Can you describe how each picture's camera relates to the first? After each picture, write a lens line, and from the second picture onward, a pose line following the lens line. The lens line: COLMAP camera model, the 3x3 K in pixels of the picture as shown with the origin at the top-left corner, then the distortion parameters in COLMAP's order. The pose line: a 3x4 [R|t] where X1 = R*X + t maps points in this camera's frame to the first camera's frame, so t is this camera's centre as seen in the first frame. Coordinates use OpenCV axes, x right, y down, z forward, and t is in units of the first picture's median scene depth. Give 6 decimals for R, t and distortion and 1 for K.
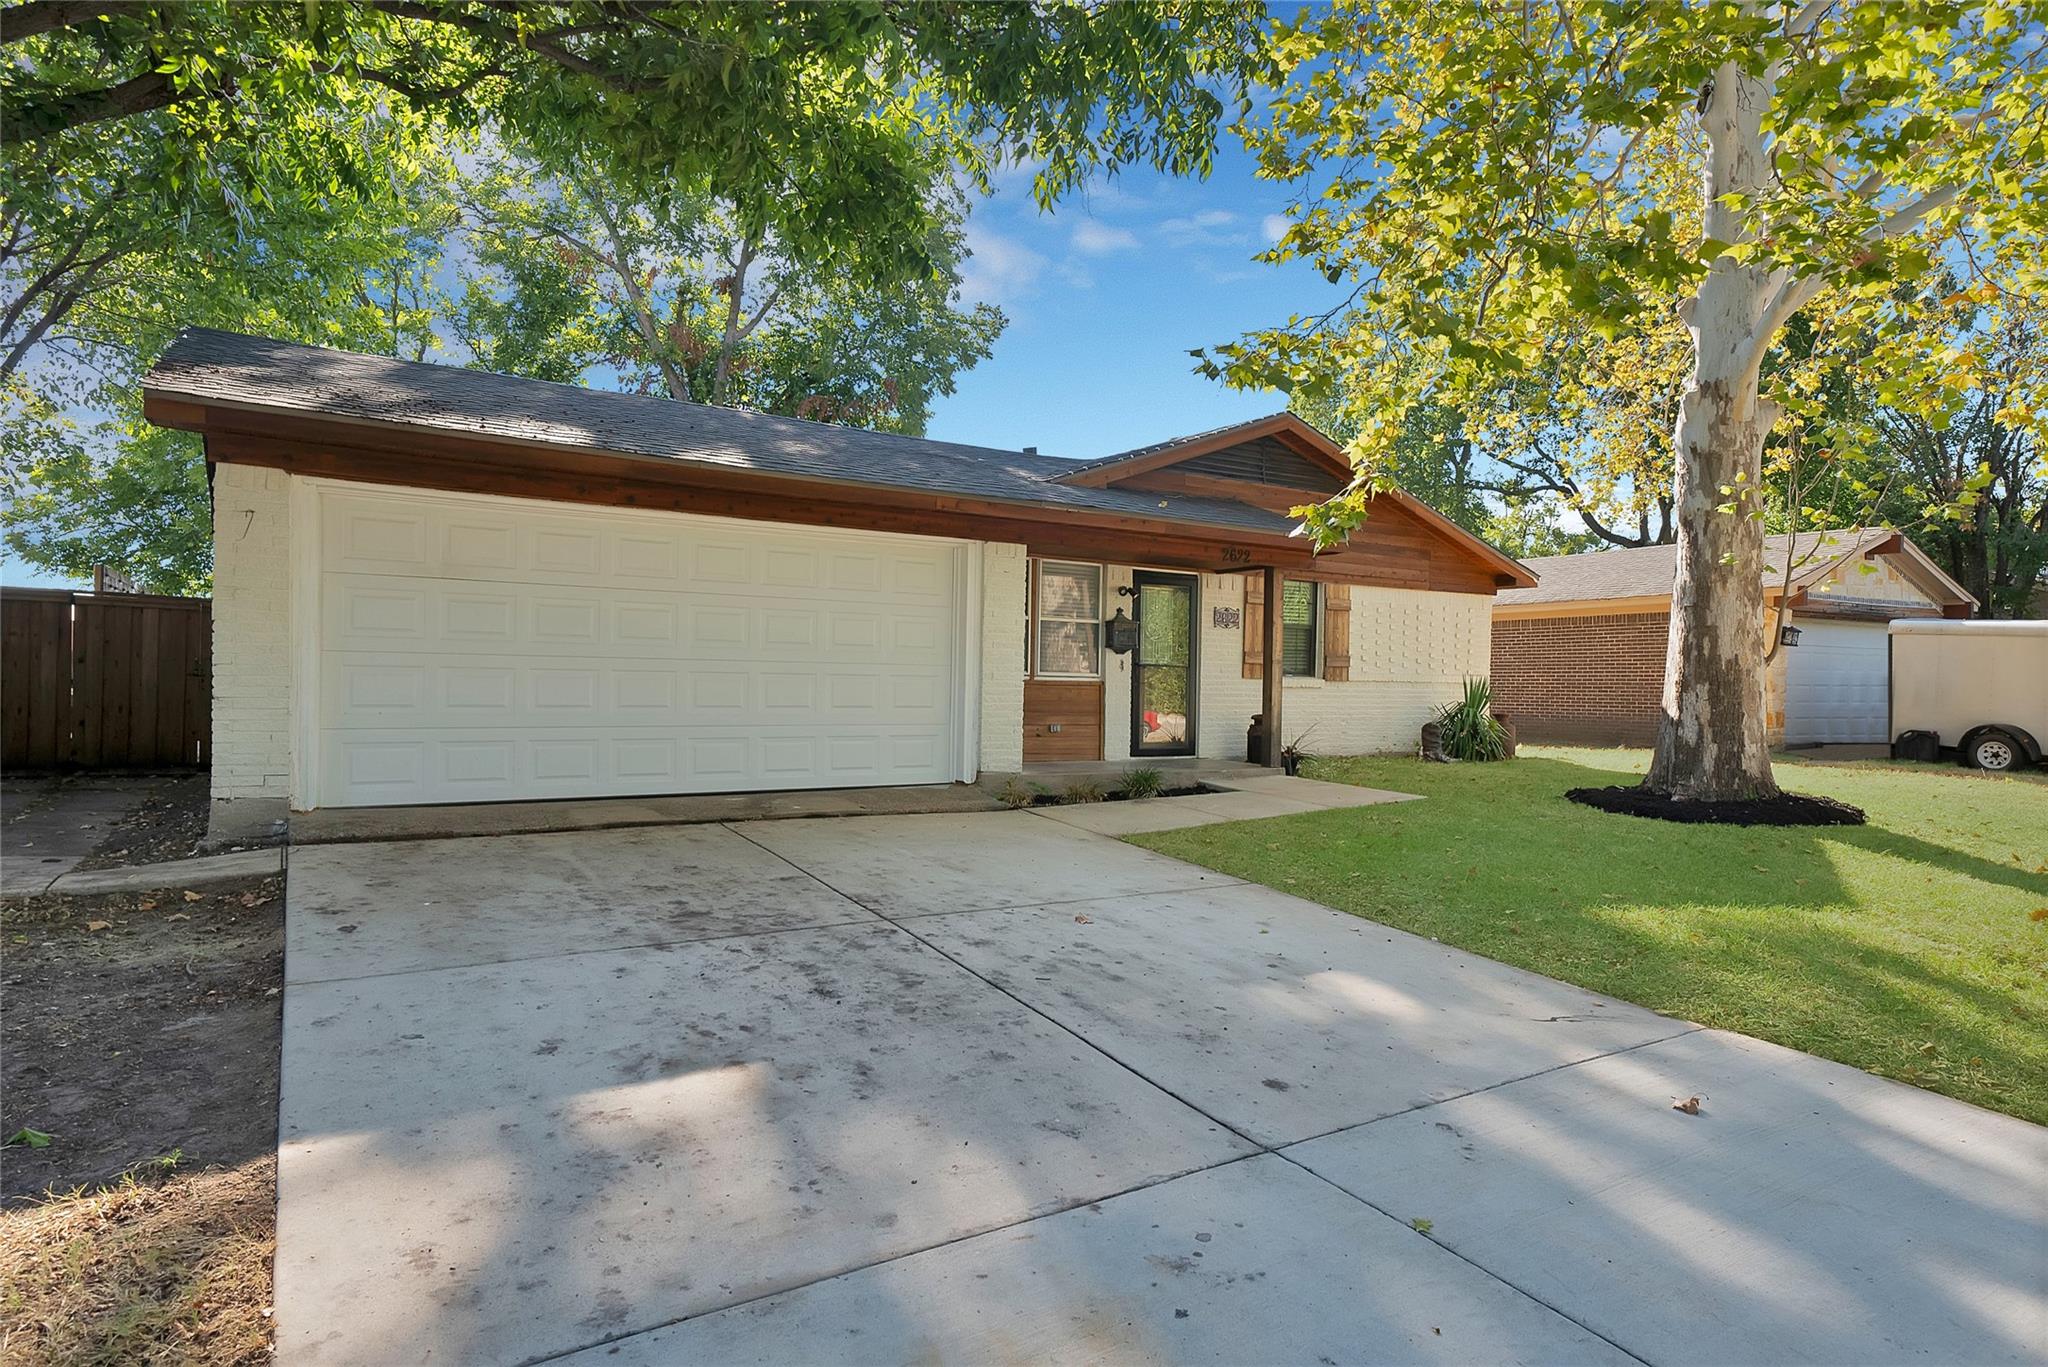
lens RADIAL K [[1207.8, 0, 1024.0], [0, 1207.8, 683.5], [0, 0, 1]] dist [0.022549, -0.000288]
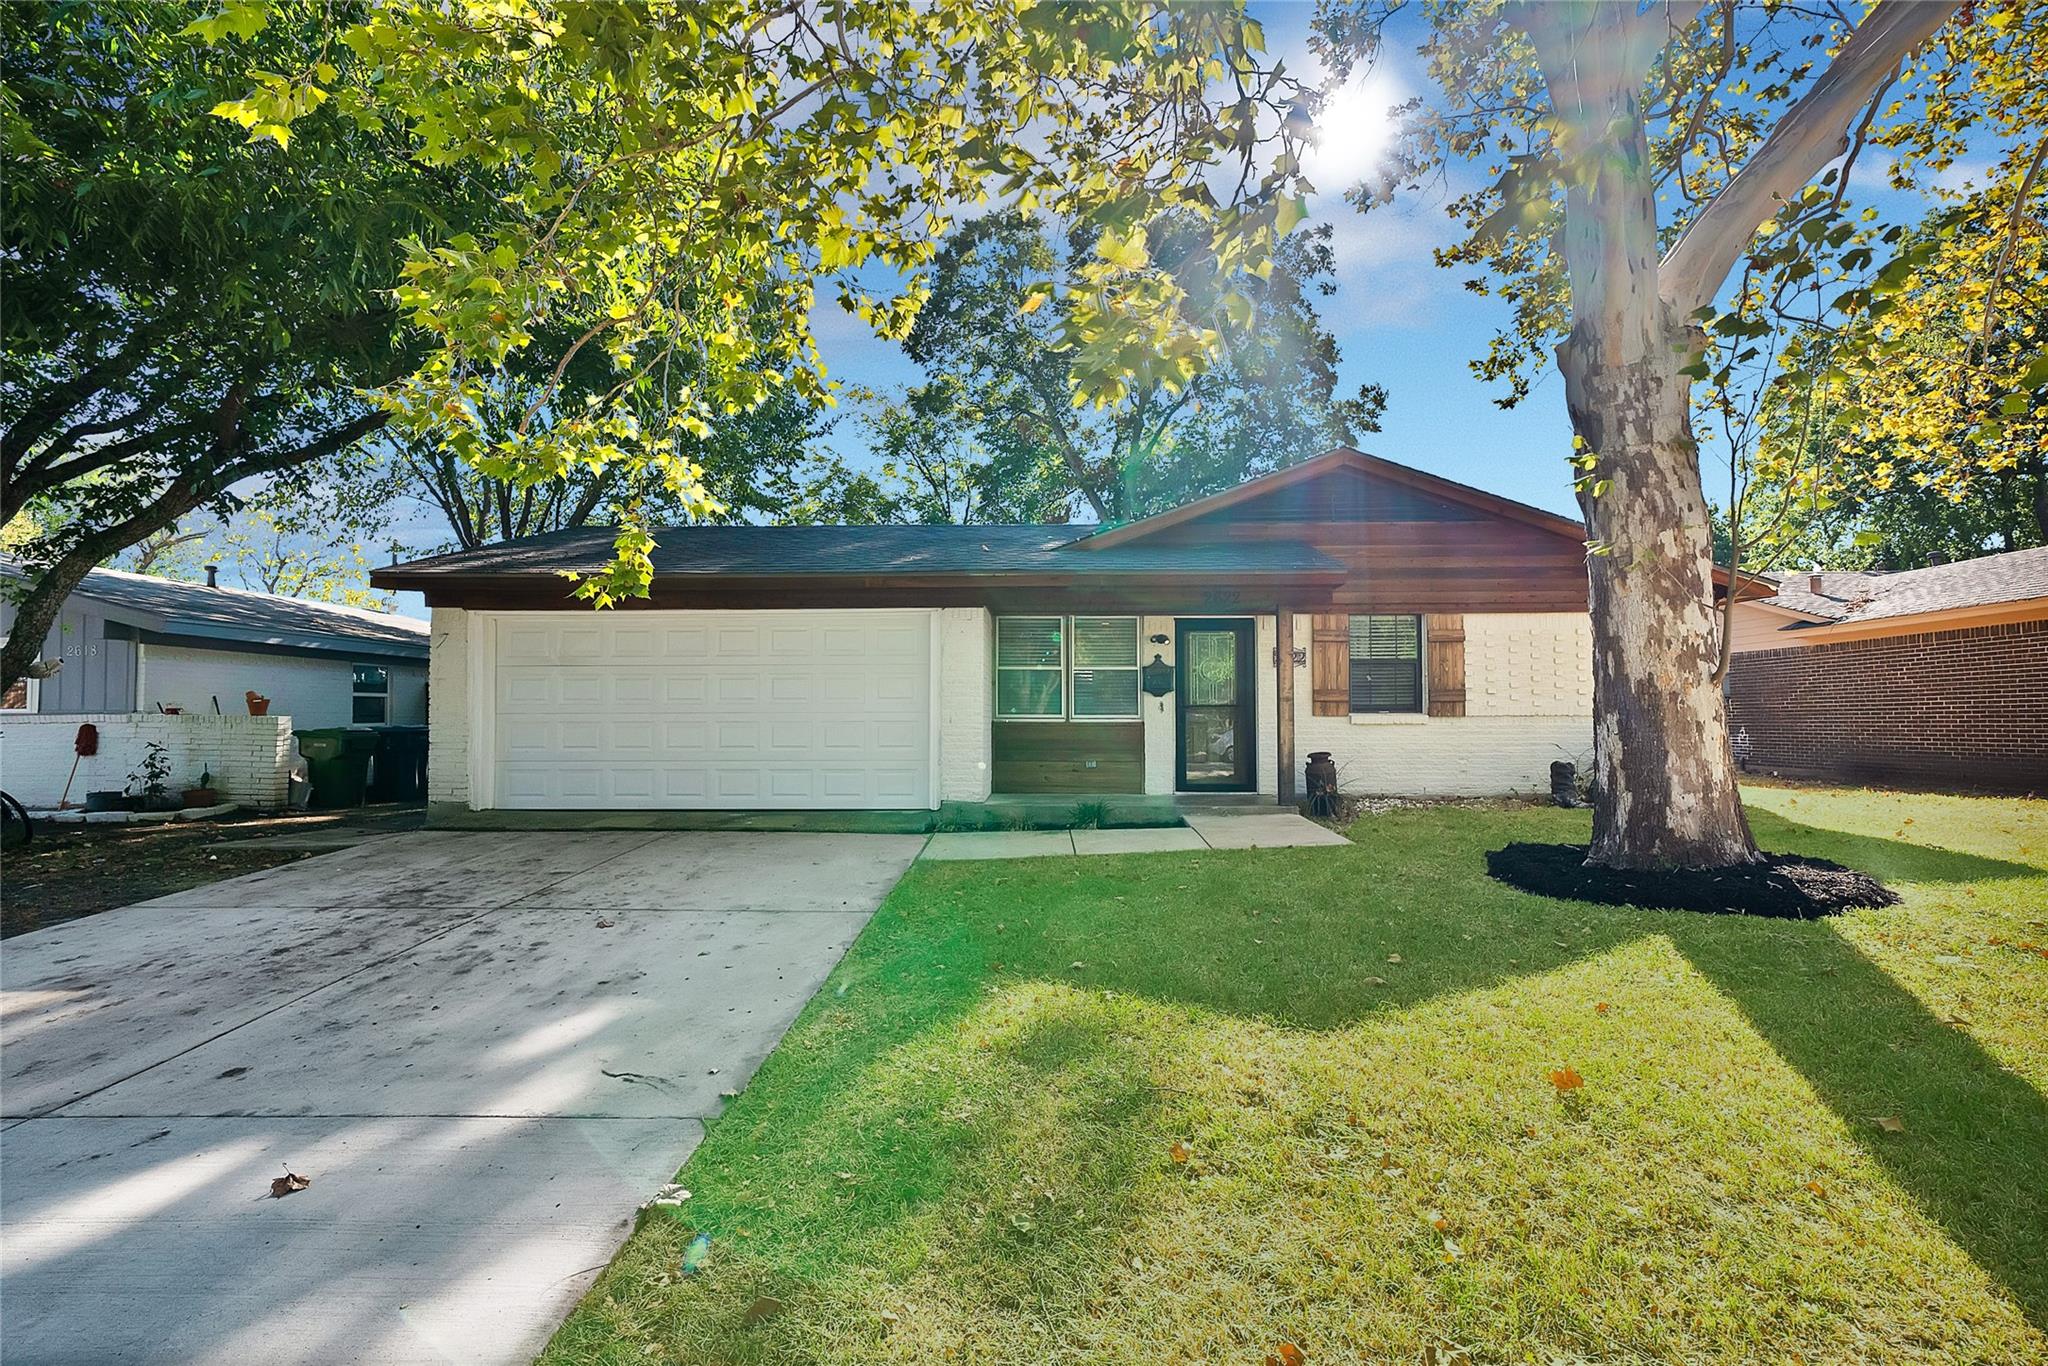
lens RADIAL K [[934.8, 0, 1024.0], [0, 934.8, 683.0], [0, 0, 1]] dist [0.004339, 0.000990]
pose [[0.810851, -0.042572, -0.583702, 0.603427], [0.015454, 0.998561, -0.051362, 0.006005], [0.585048, 0.032627, 0.810342, 0.307630]]
